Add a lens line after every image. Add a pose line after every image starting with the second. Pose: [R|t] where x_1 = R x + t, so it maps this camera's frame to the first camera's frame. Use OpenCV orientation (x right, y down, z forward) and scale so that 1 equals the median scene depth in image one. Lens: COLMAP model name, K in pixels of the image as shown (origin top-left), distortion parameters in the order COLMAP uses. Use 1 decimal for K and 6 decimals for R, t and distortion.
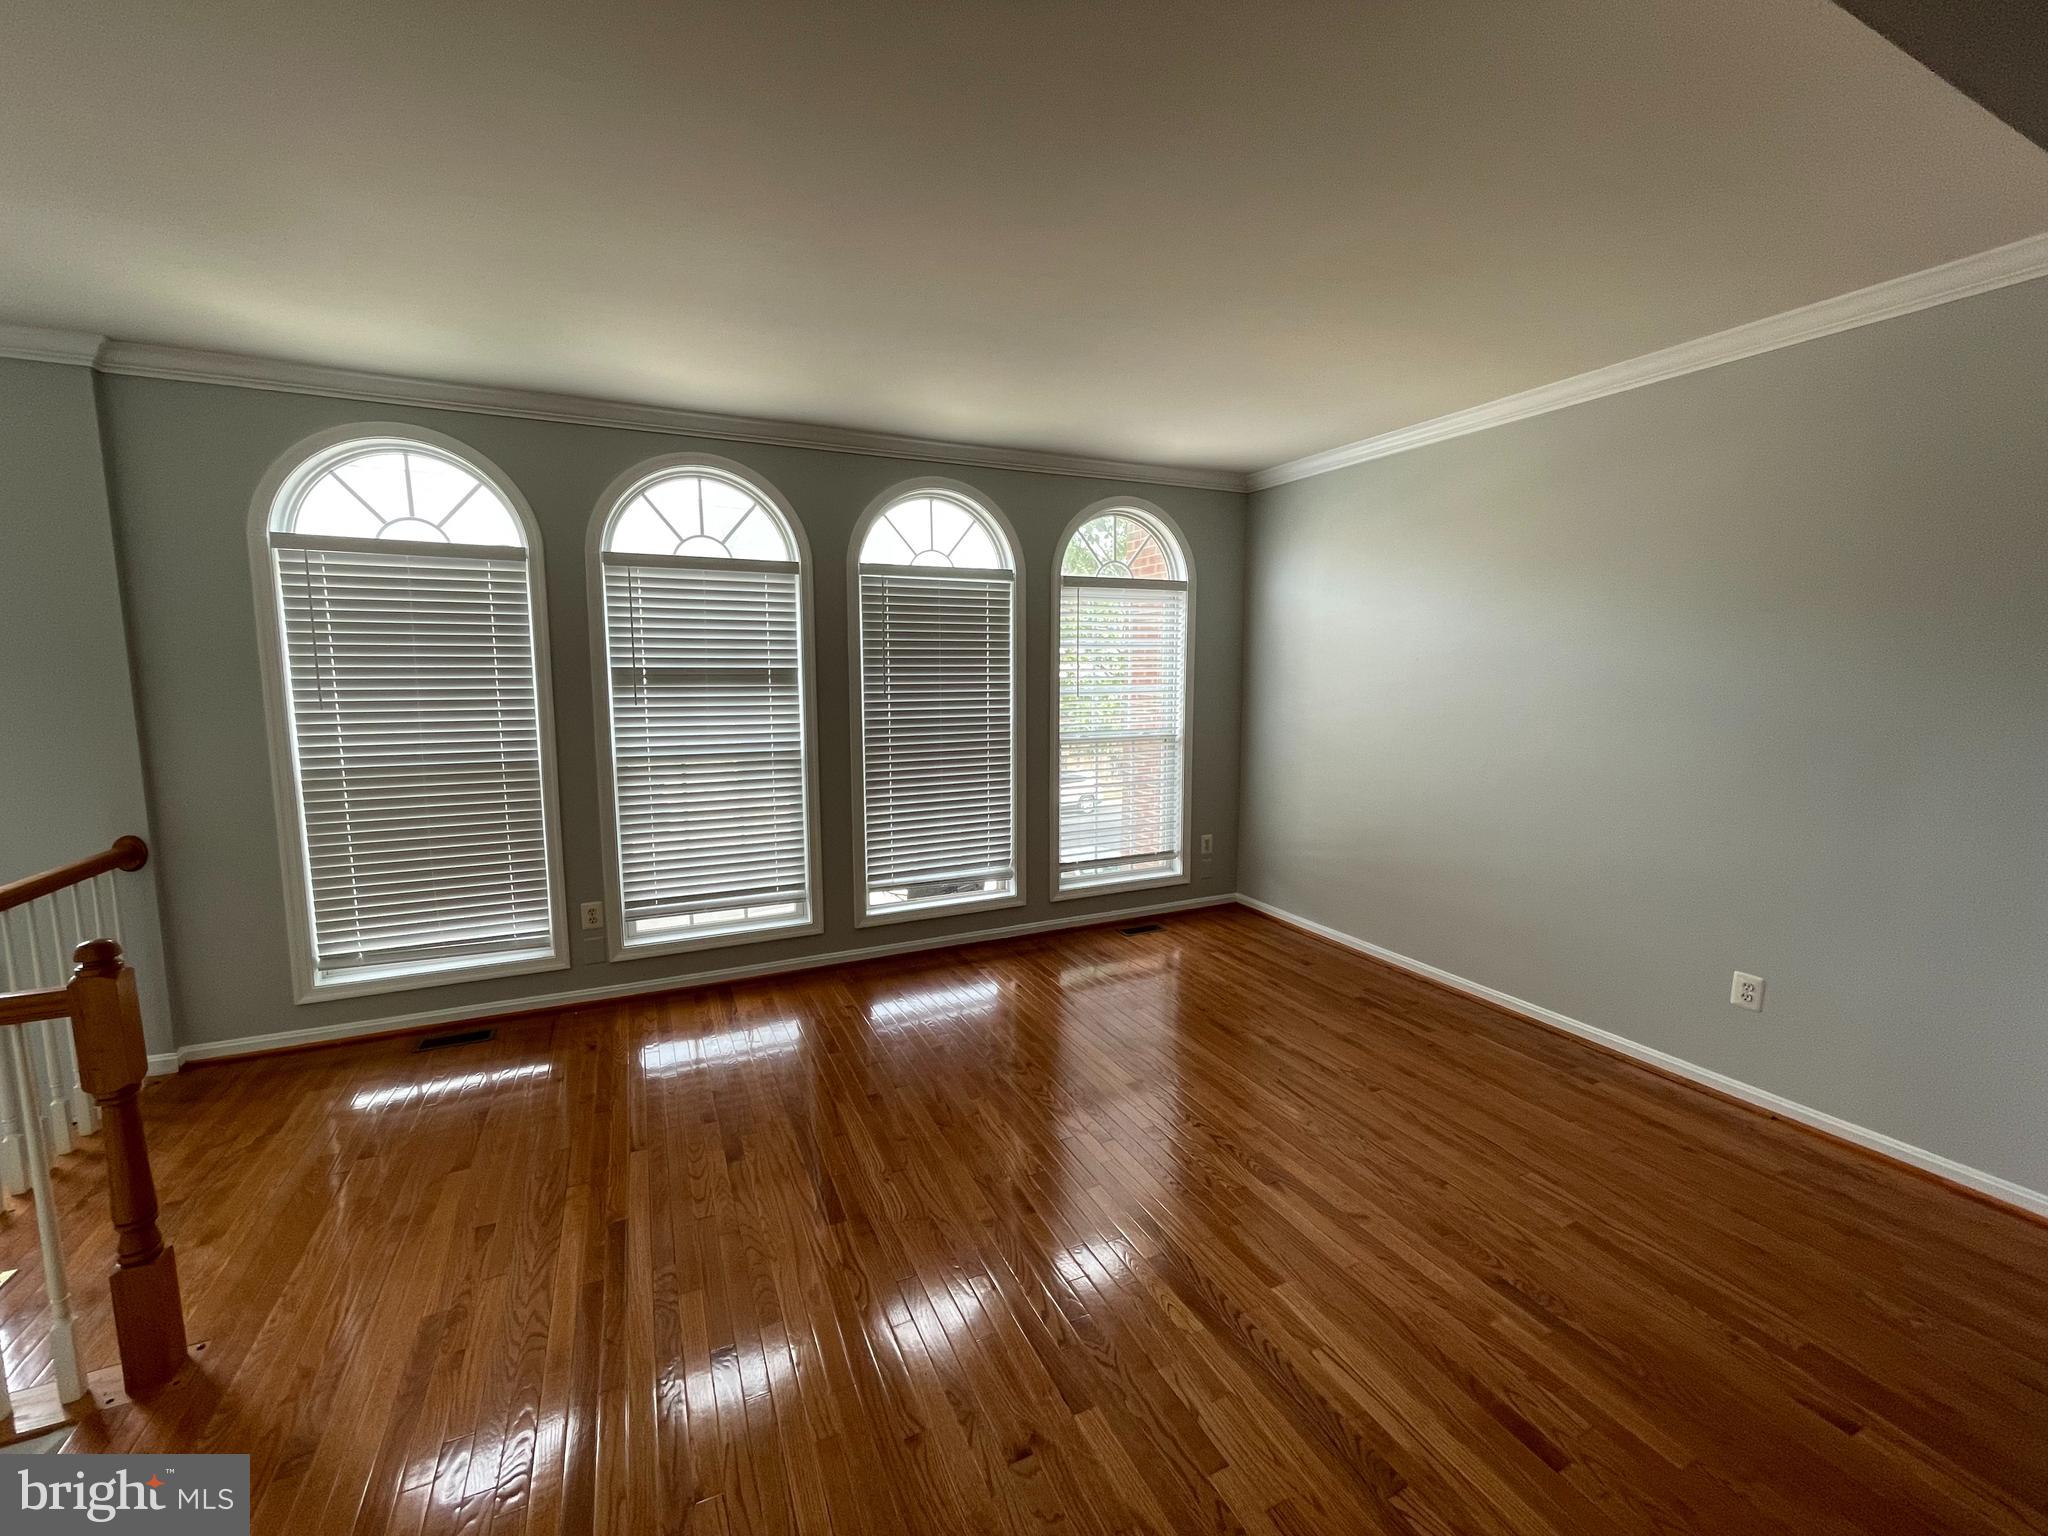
lens RADIAL K [[831.4, 0, 1023.4], [0, 831.4, 761.4], [0, 0, 1]] dist [0.002127, -0.000632]
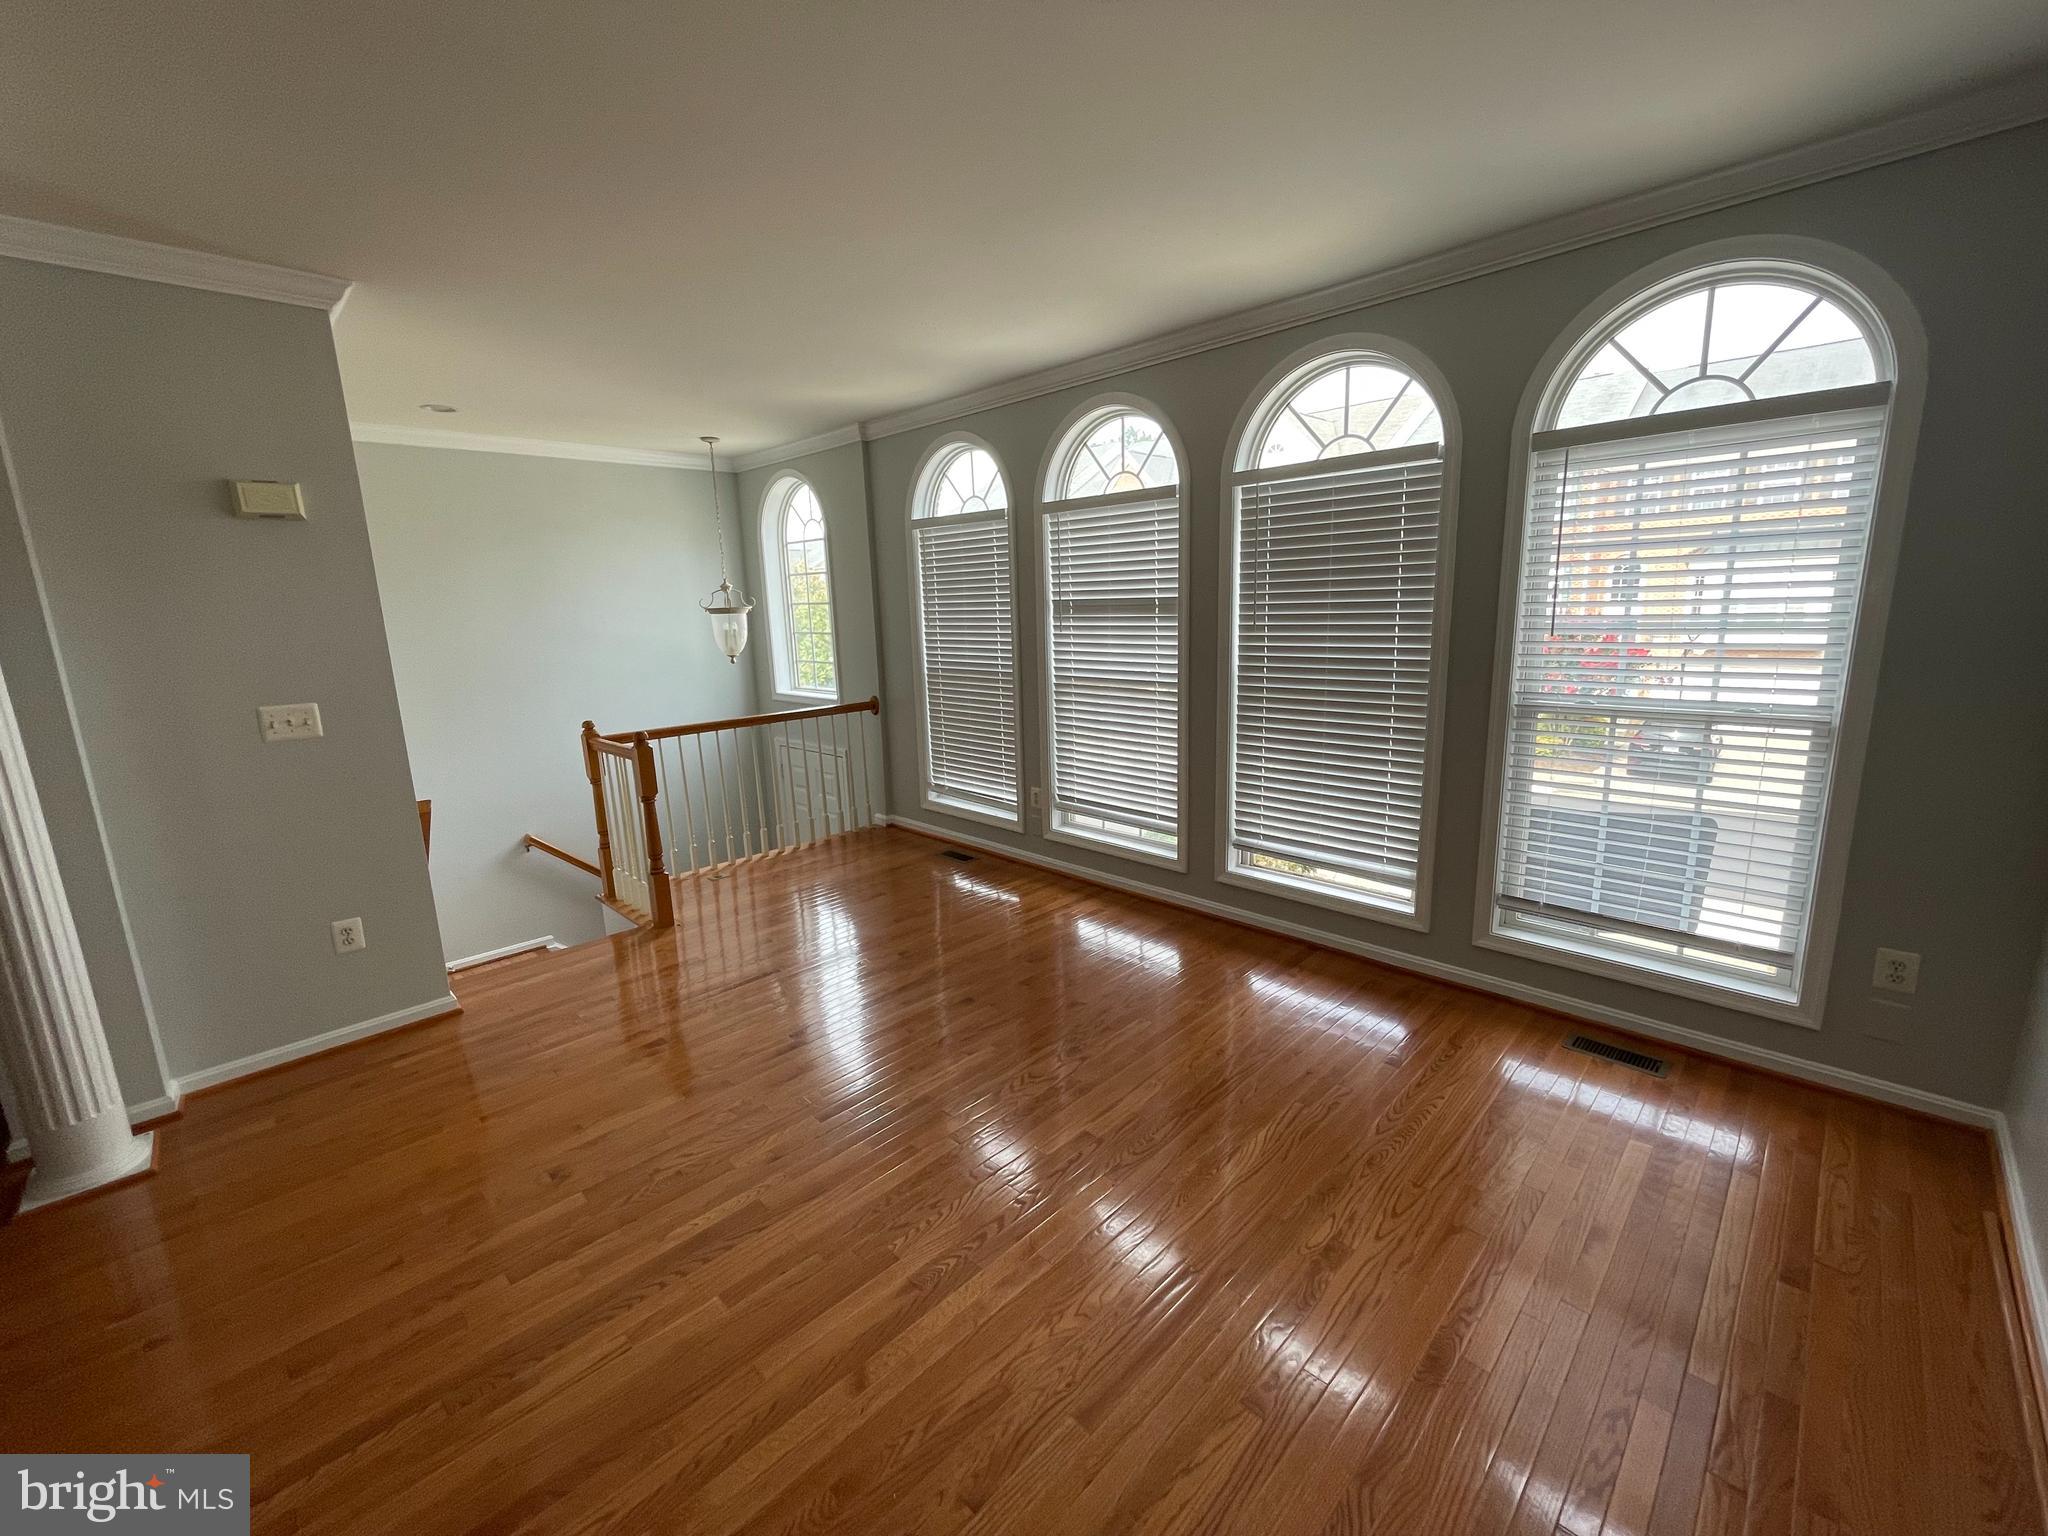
lens RADIAL K [[831.4, 0, 1023.4], [0, 831.4, 761.4], [0, 0, 1]] dist [0.002127, -0.000632]
pose [[0.337635, 0.172187, -0.925394, 0.639288], [-0.076891, 0.984886, 0.155202, -0.065258], [0.938131, 0.018753, 0.345772, 0.543445]]
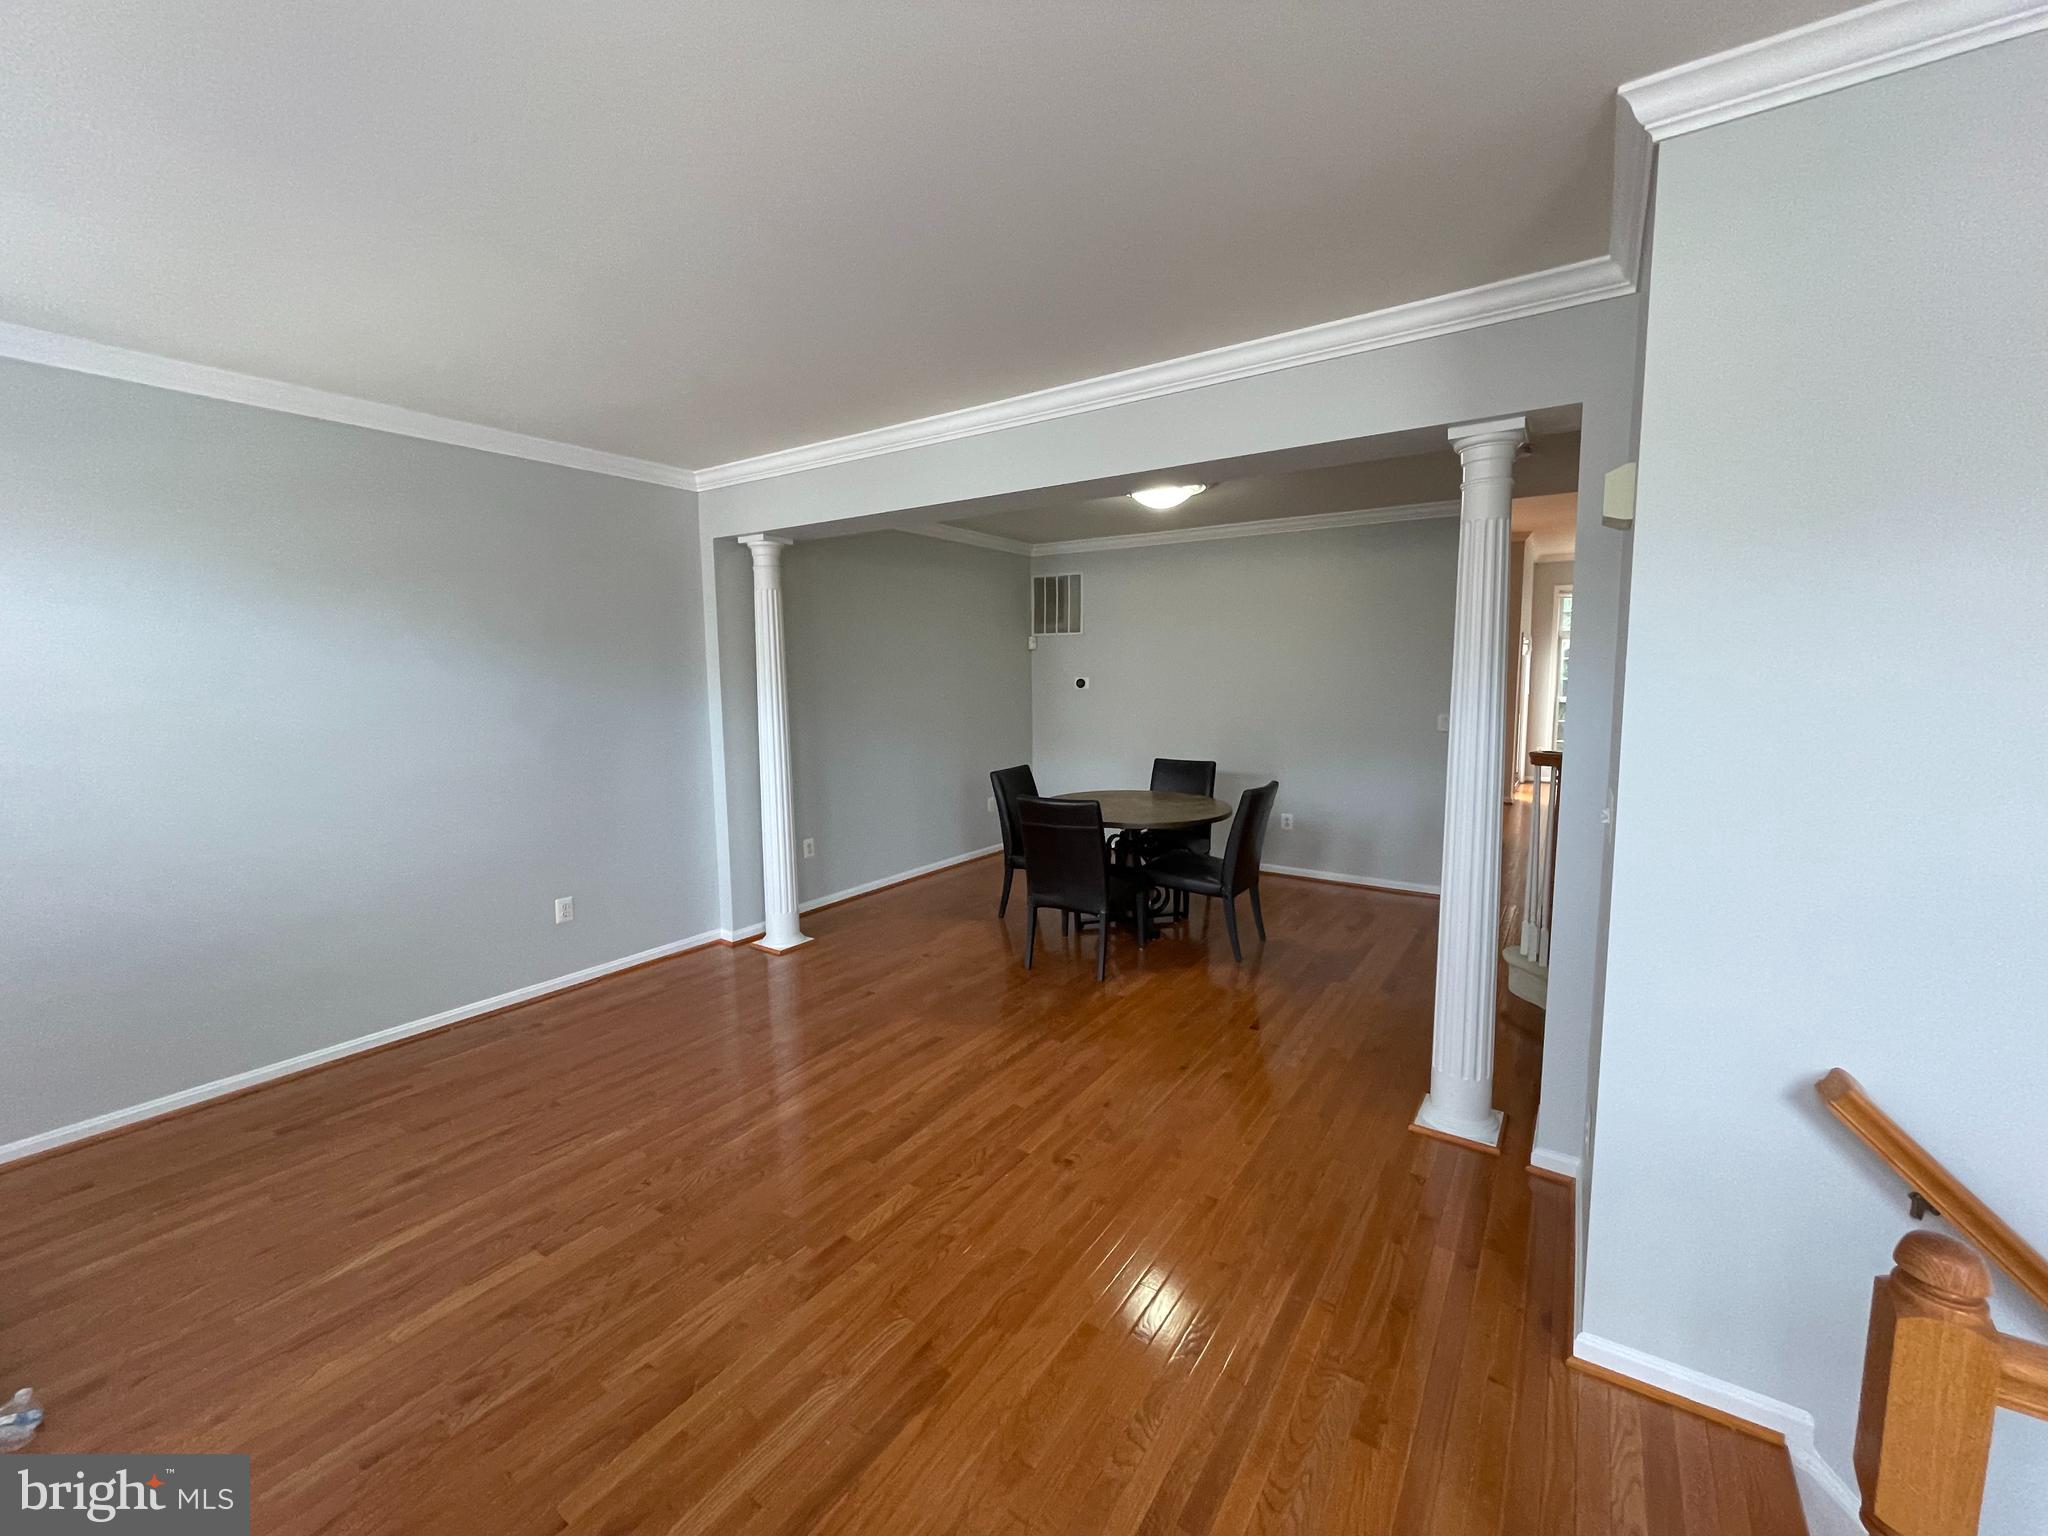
lens RADIAL K [[831.4, 0, 1023.4], [0, 831.4, 761.4], [0, 0, 1]] dist [0.002127, -0.000632]
pose [[-0.504480, -0.089888, 0.858732, -0.558003], [0.111276, 0.979503, 0.167901, -0.095449], [-0.856223, 0.180259, -0.484137, 0.749864]]
